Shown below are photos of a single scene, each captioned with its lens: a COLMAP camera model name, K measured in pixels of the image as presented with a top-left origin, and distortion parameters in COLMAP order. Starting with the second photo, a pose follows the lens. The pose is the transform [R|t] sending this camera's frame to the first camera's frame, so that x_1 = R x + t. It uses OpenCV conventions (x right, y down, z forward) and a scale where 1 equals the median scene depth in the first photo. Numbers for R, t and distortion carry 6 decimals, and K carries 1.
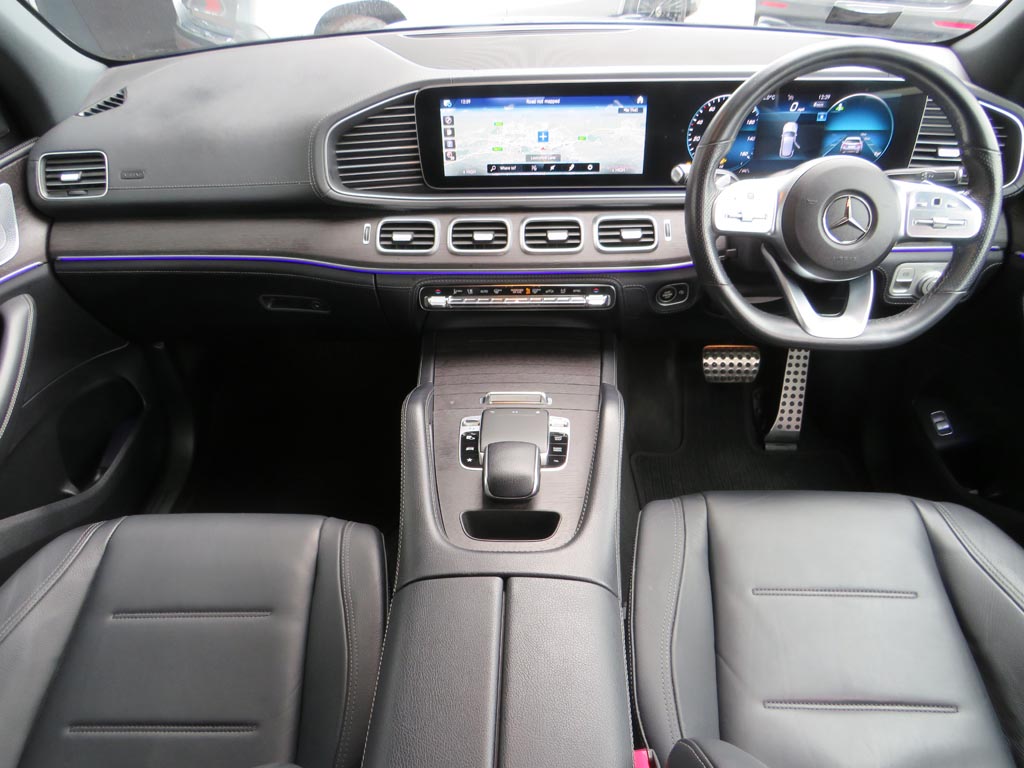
lens RADIAL K [[722.7, 0, 512.0], [0, 722.7, 384.0], [0, 0, 1]] dist [-0.044092, 0.002578]
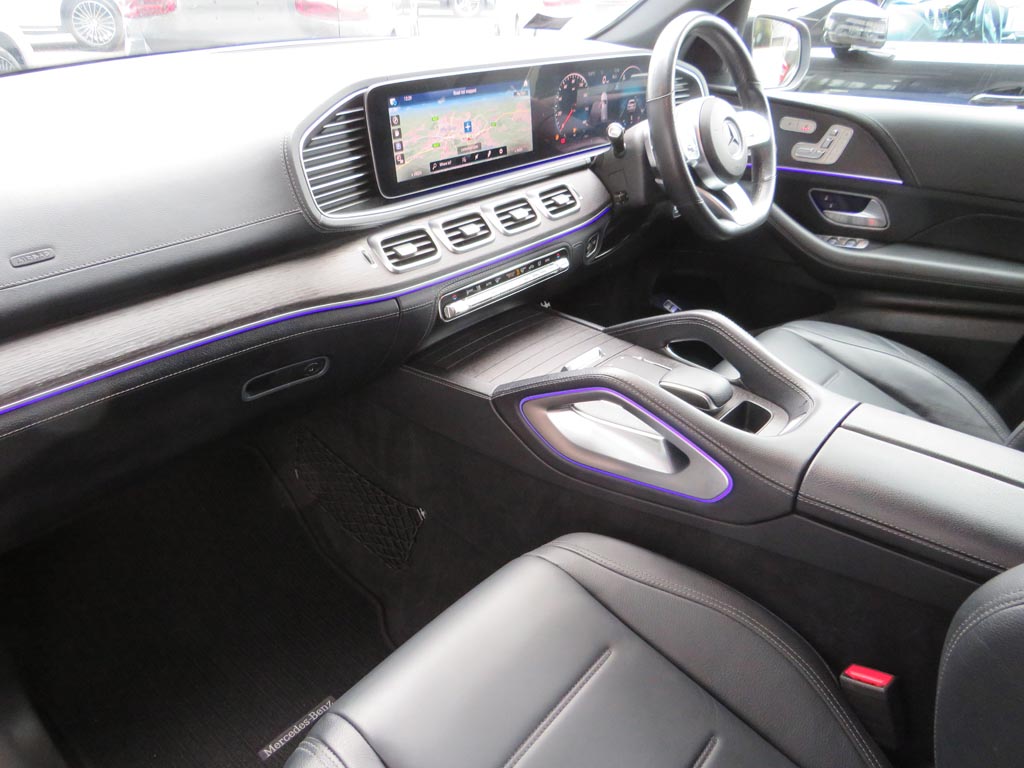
lens RADIAL K [[722.7, 0, 512.0], [0, 722.7, 384.0], [0, 0, 1]] dist [-0.044092, 0.002578]
pose [[0.628566, -0.353812, 0.692619, -0.747263], [0.420655, 0.903697, 0.079885, -0.071426], [-0.654182, 0.241140, 0.716866, 0.320836]]
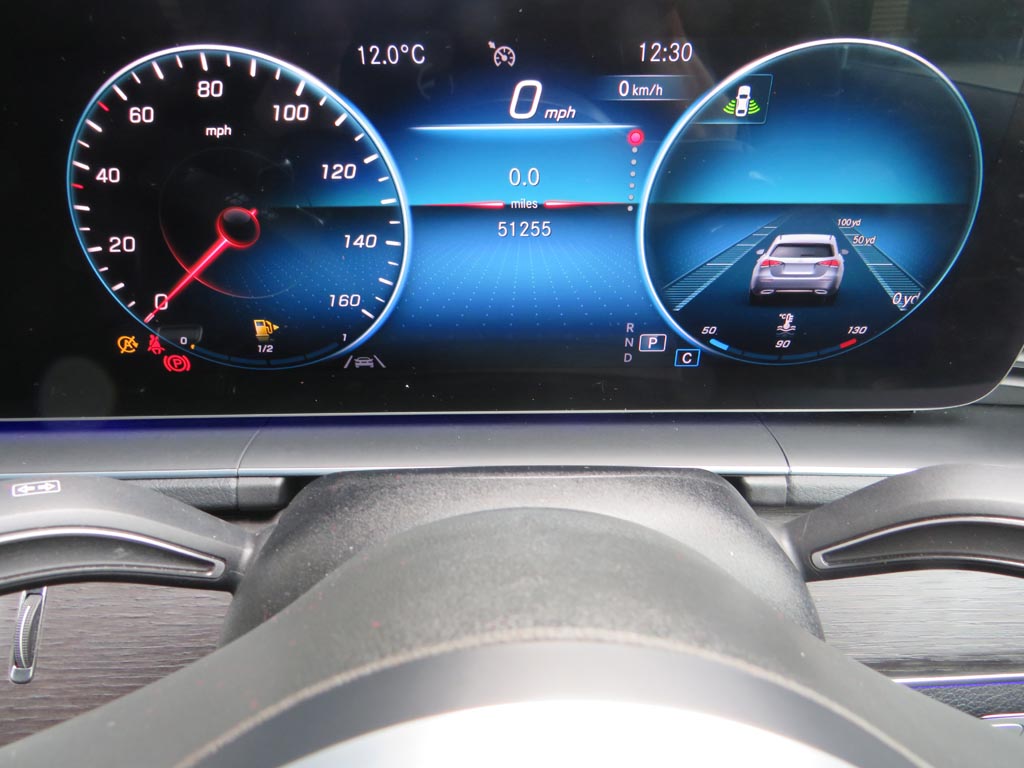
lens RADIAL K [[722.7, 0, 512.0], [0, 722.7, 384.0], [0, 0, 1]] dist [-0.044092, 0.002578]
pose [[0.998949, -0.011303, 0.044413, 0.369489], [0.008725, 0.998290, 0.057806, -0.308020], [-0.044990, -0.057358, 0.997339, 0.761557]]
